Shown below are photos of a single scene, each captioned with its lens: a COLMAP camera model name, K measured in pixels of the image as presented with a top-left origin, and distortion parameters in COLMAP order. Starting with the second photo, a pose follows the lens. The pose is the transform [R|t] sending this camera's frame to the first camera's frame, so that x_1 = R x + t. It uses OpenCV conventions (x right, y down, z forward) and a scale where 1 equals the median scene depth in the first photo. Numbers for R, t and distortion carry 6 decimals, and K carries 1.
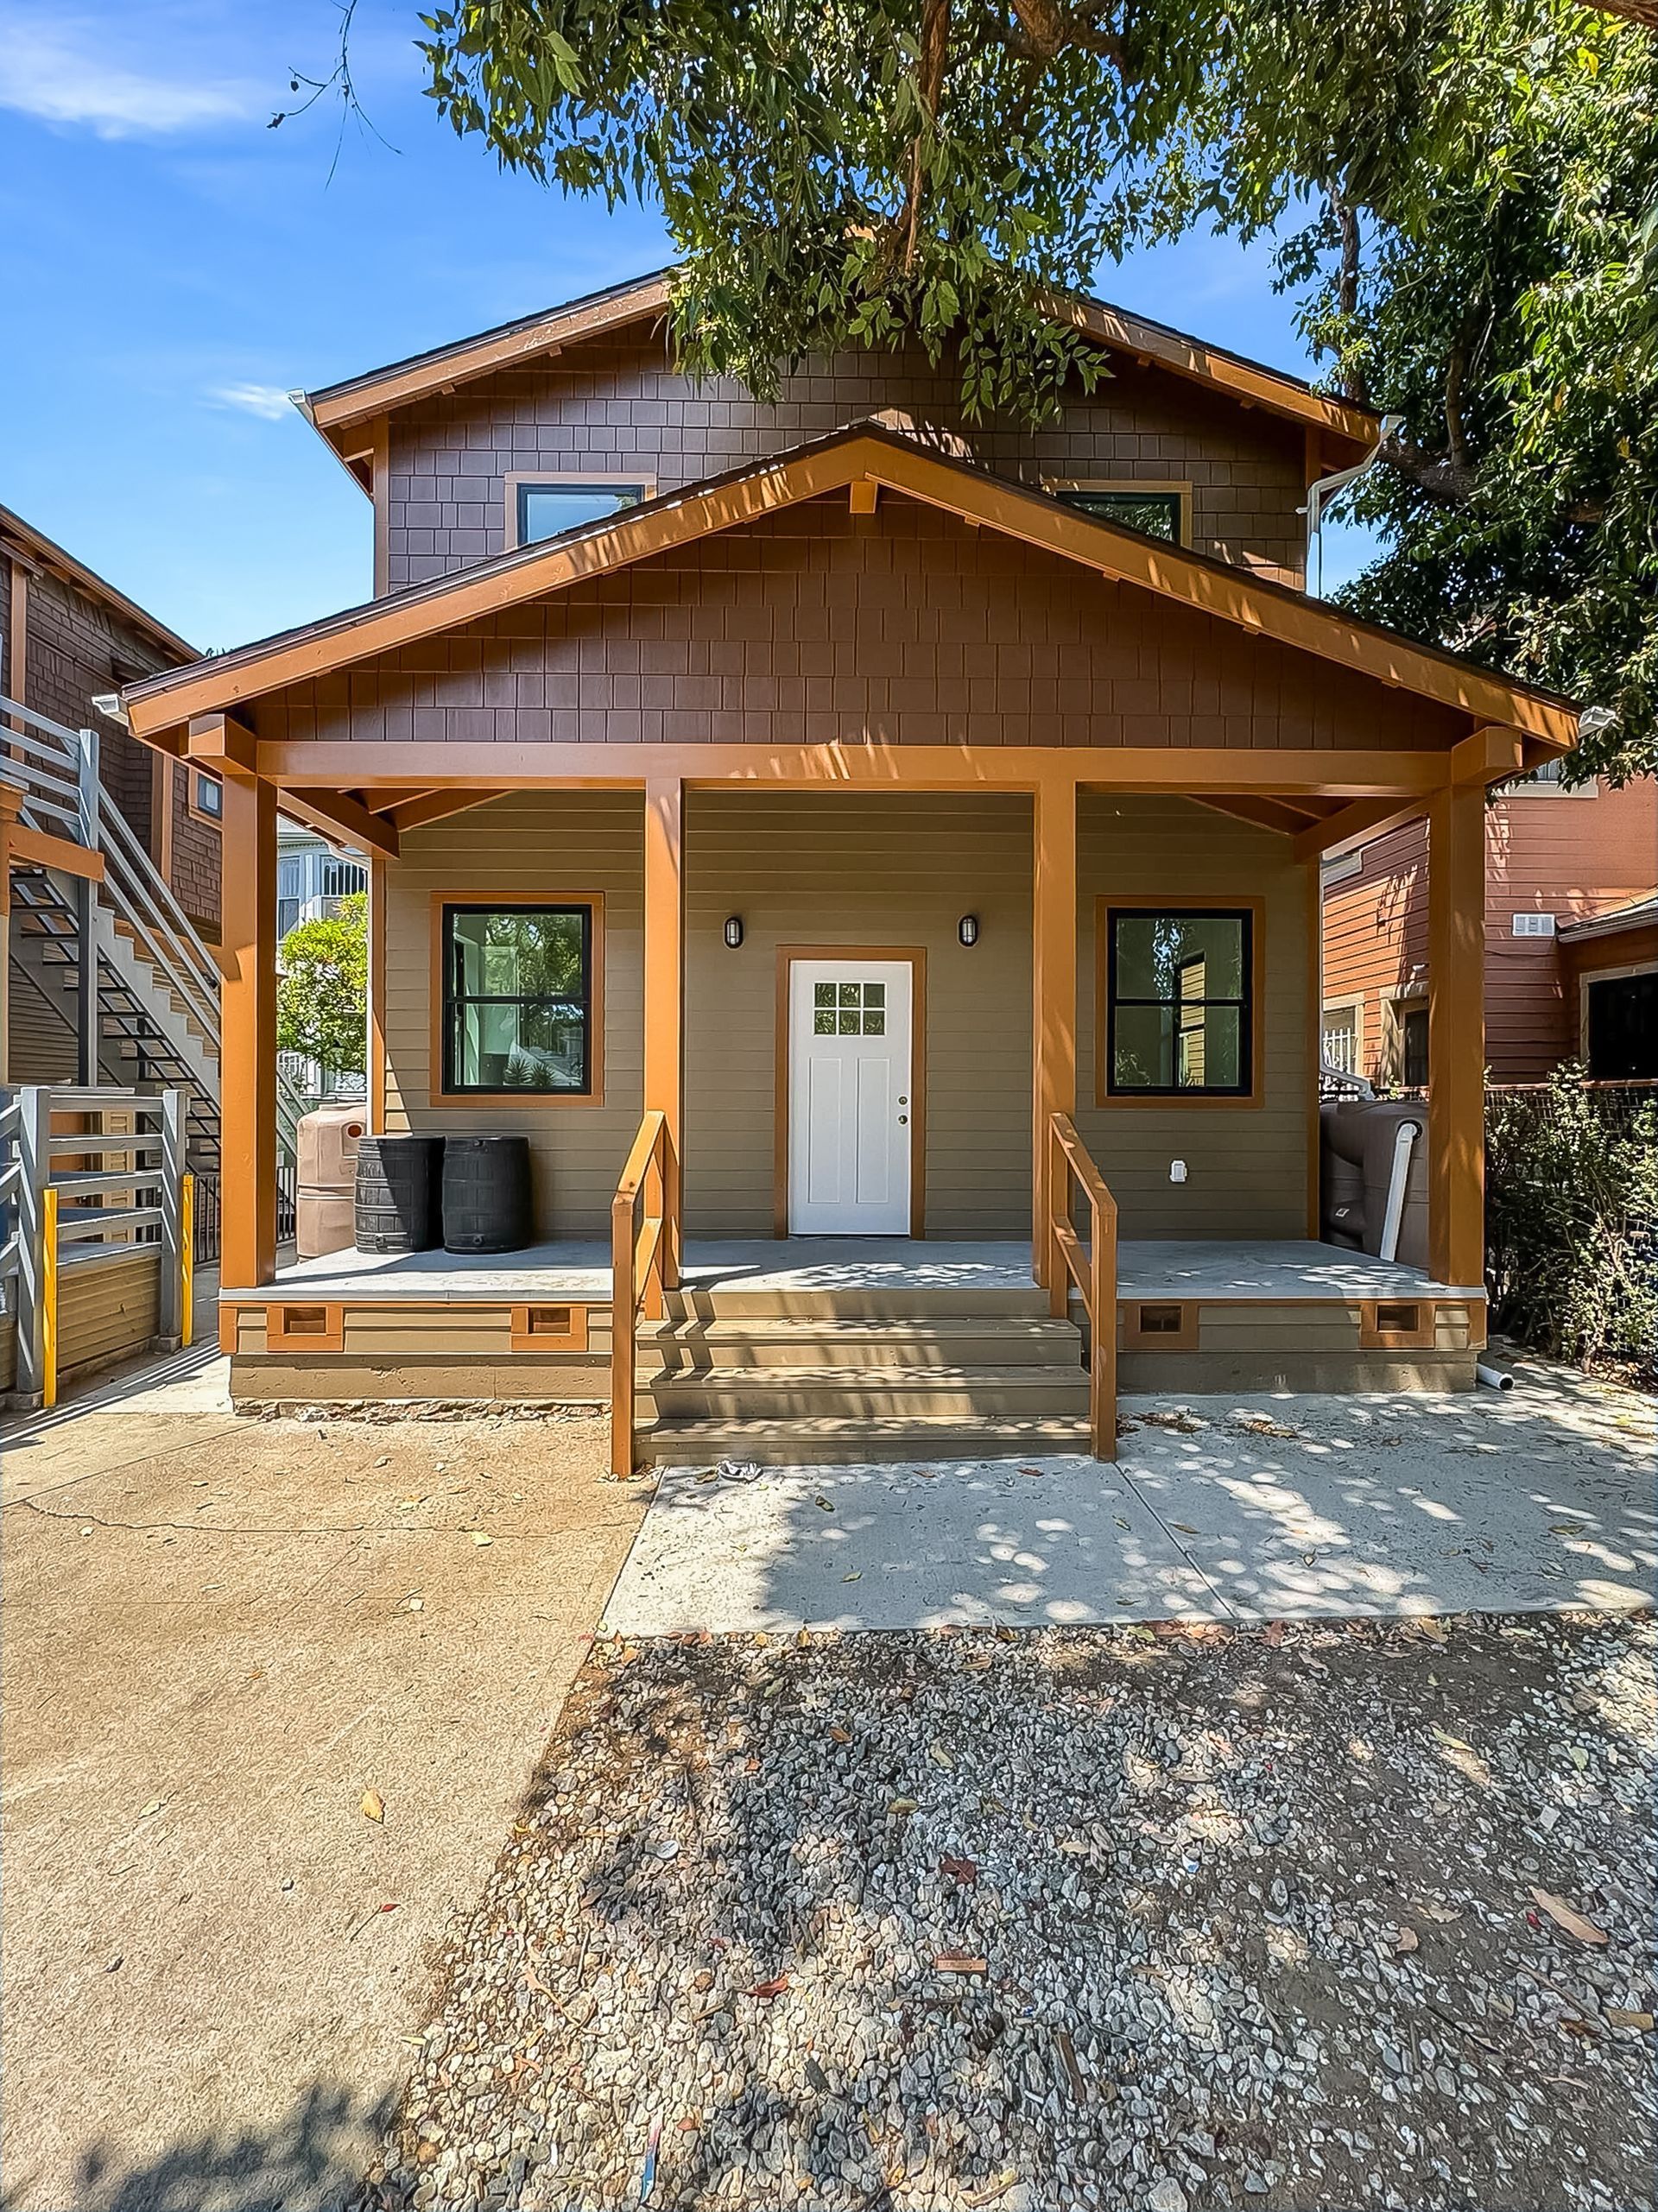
lens RADIAL K [[885.0, 0, 829.0], [0, 885.0, 1106.0], [0, 0, 1]] dist [-0.001282, 0.000473]
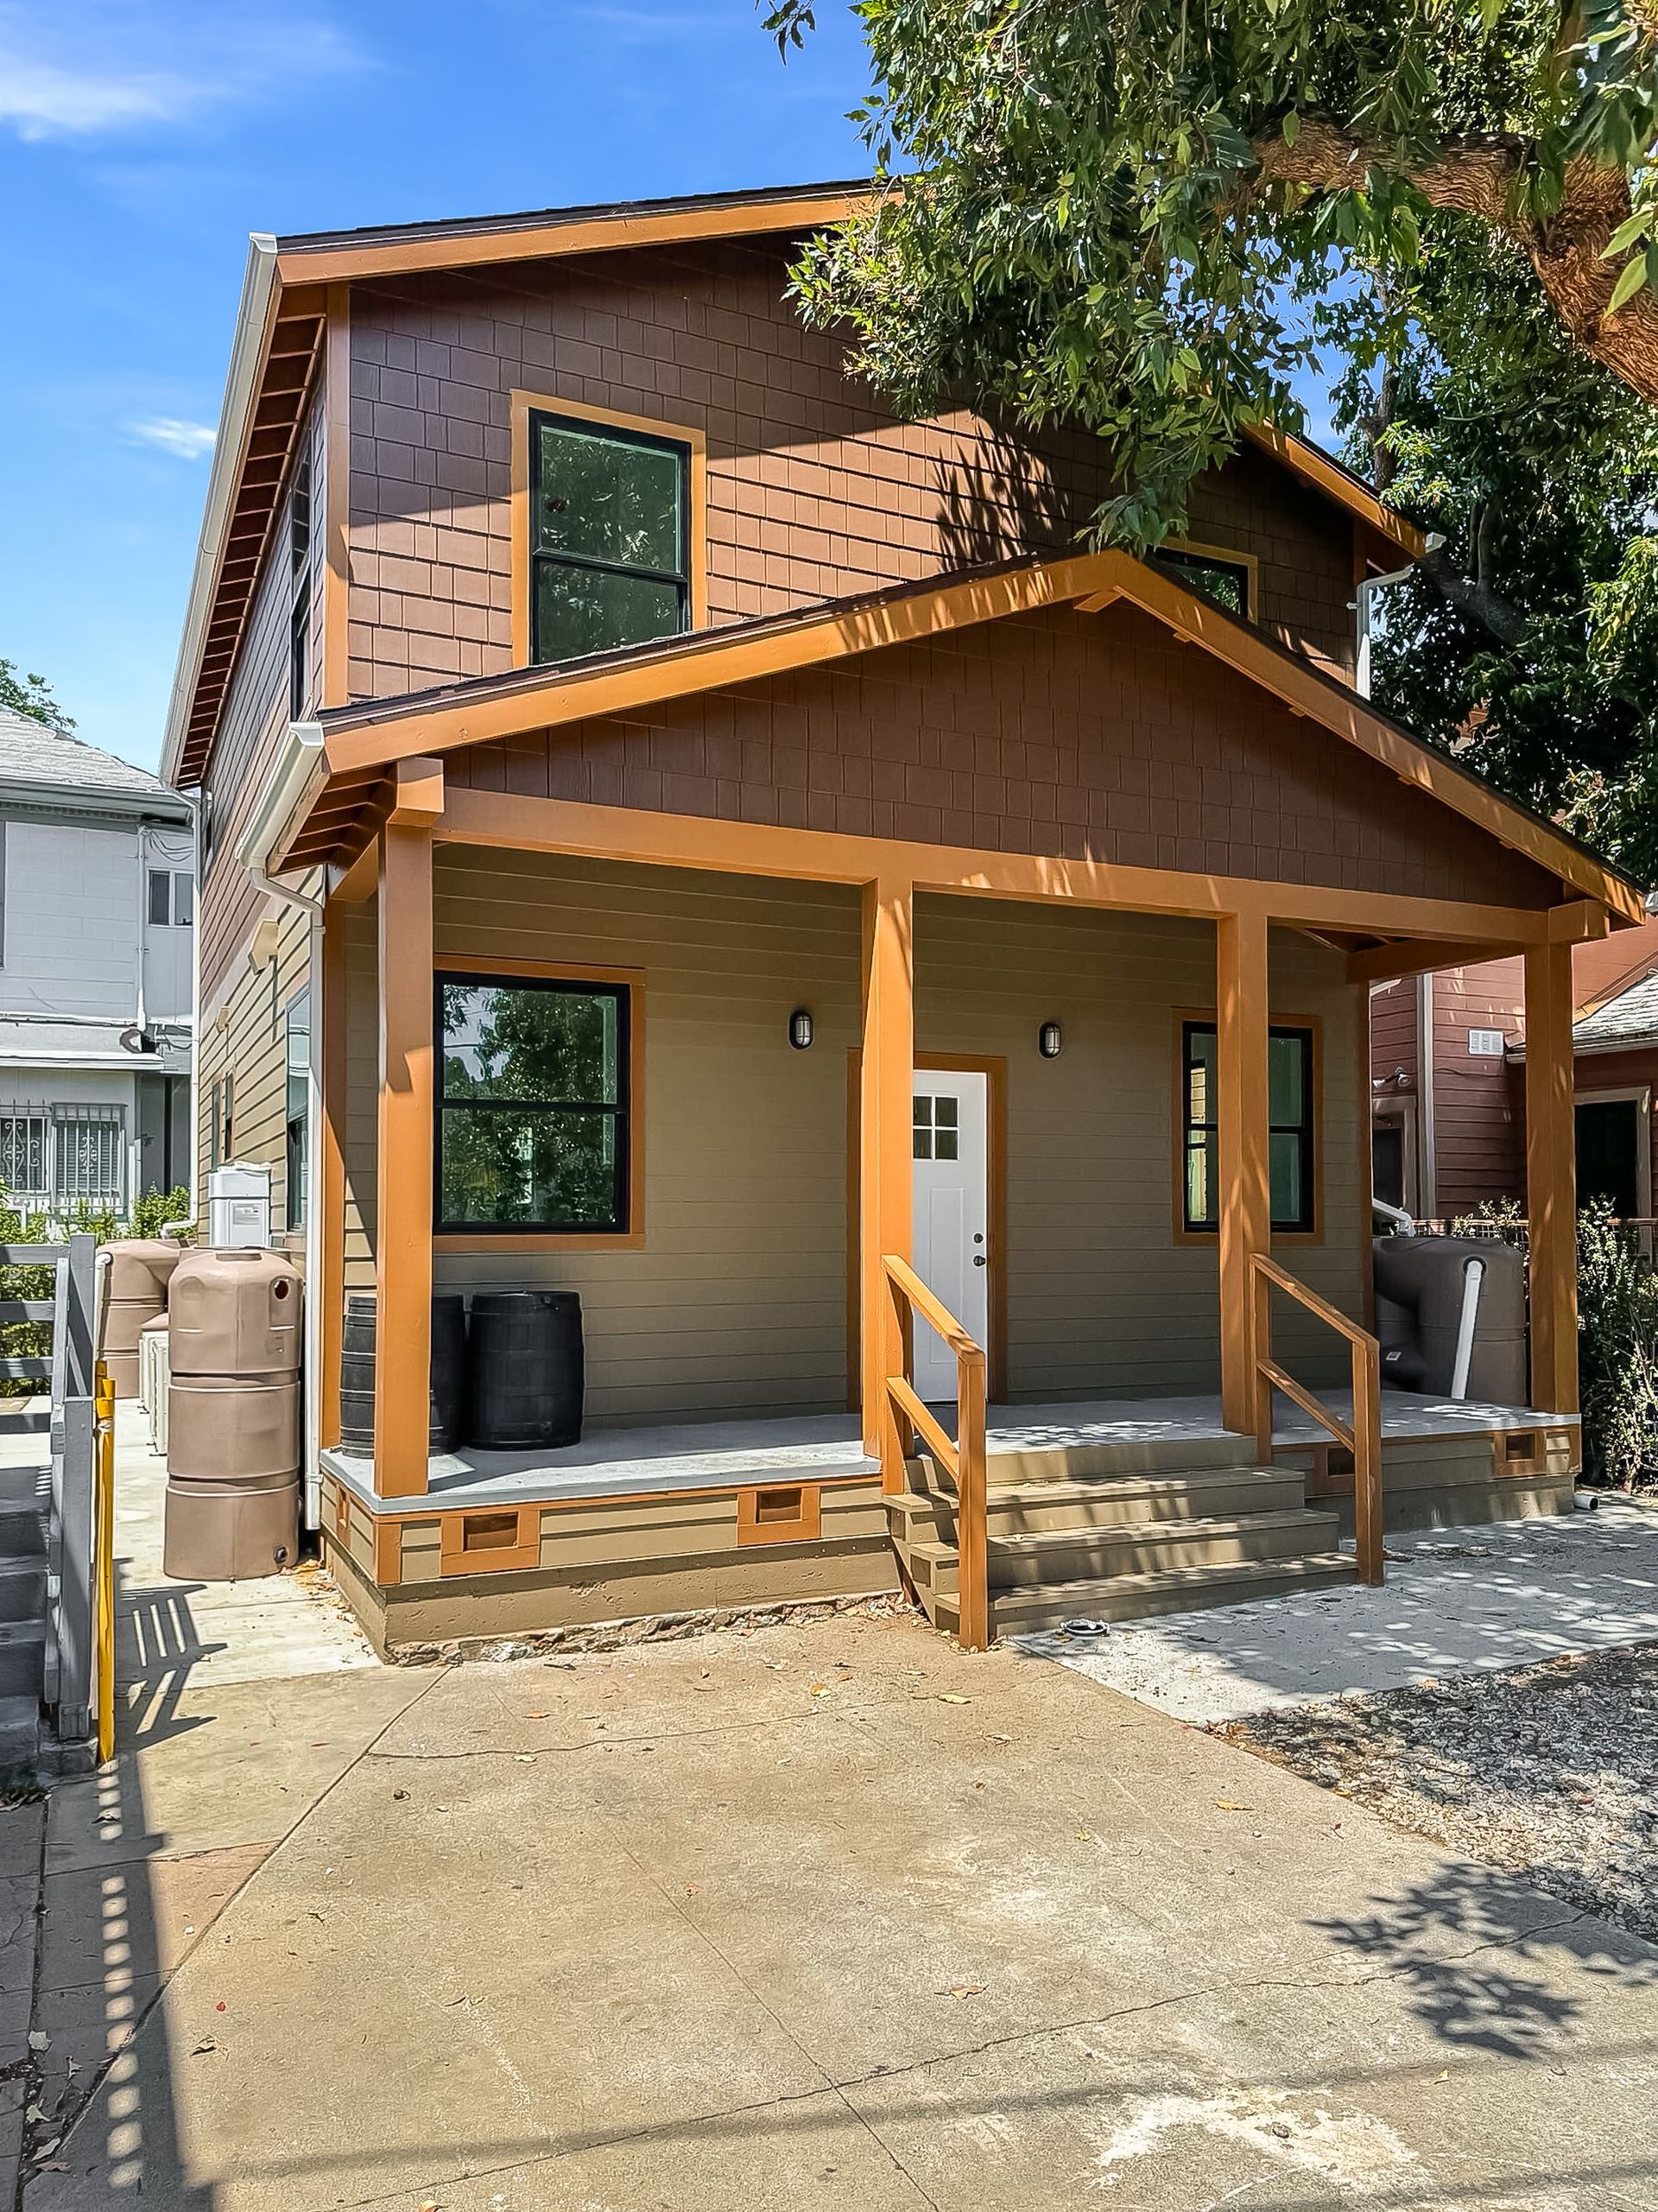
lens RADIAL K [[1574.8, 0, 830.6], [0, 1574.8, 1183.9], [0, 0, 1]] dist [0.164427, -0.292464]
pose [[0.909172, 0.008061, 0.416343, -0.904075], [0.004835, 0.999541, -0.029911, -0.018871], [-0.416393, 0.029207, 0.908716, -0.404085]]
